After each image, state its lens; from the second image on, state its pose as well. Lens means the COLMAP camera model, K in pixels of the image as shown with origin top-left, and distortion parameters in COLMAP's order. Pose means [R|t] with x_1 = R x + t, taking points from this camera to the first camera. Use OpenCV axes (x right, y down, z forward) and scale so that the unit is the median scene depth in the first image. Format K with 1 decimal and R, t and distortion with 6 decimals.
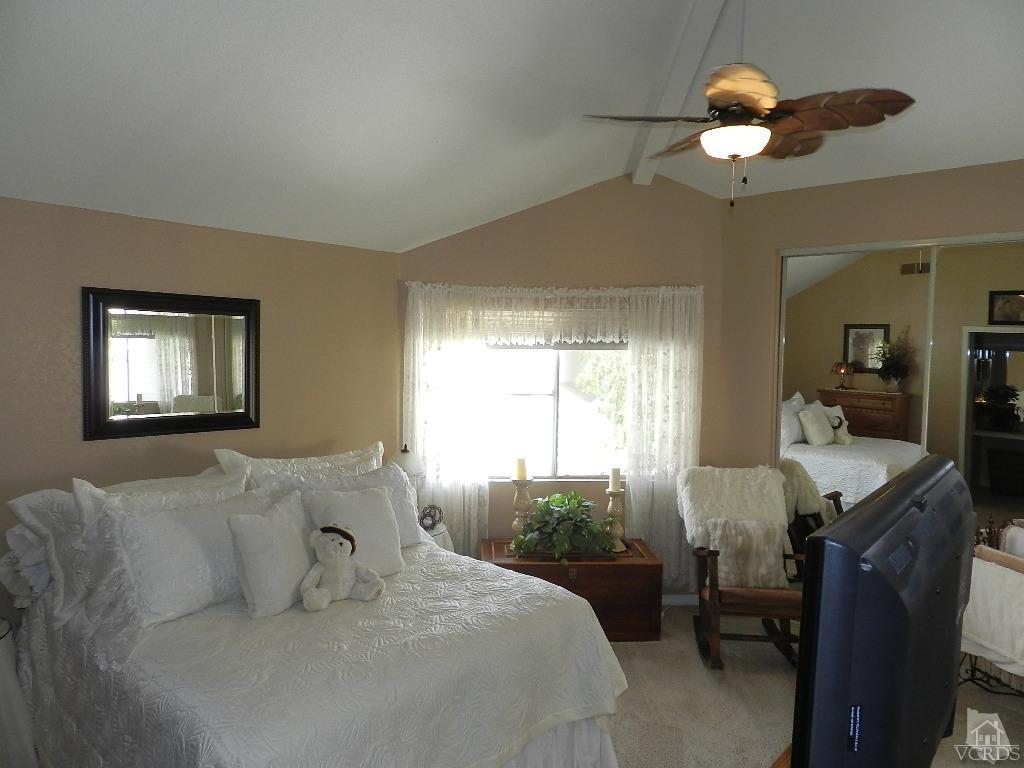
lens RADIAL K [[697.7, 0, 509.3], [0, 697.7, 386.8], [0, 0, 1]] dist [0.017116, 0.000817]
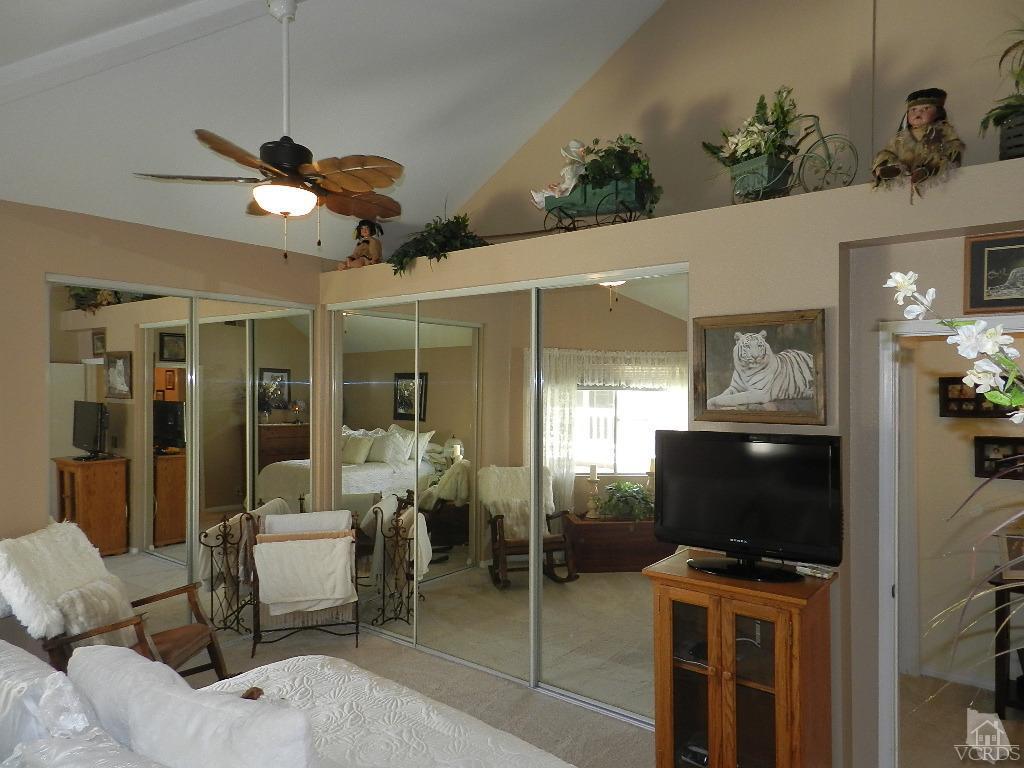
lens RADIAL K [[697.7, 0, 509.3], [0, 697.7, 386.8], [0, 0, 1]] dist [0.017116, 0.000817]
pose [[-0.020163, -0.022416, 0.999545, -0.833339], [0.063746, 0.997686, 0.023660, -0.064763], [-0.997762, 0.064194, -0.018688, 0.722684]]
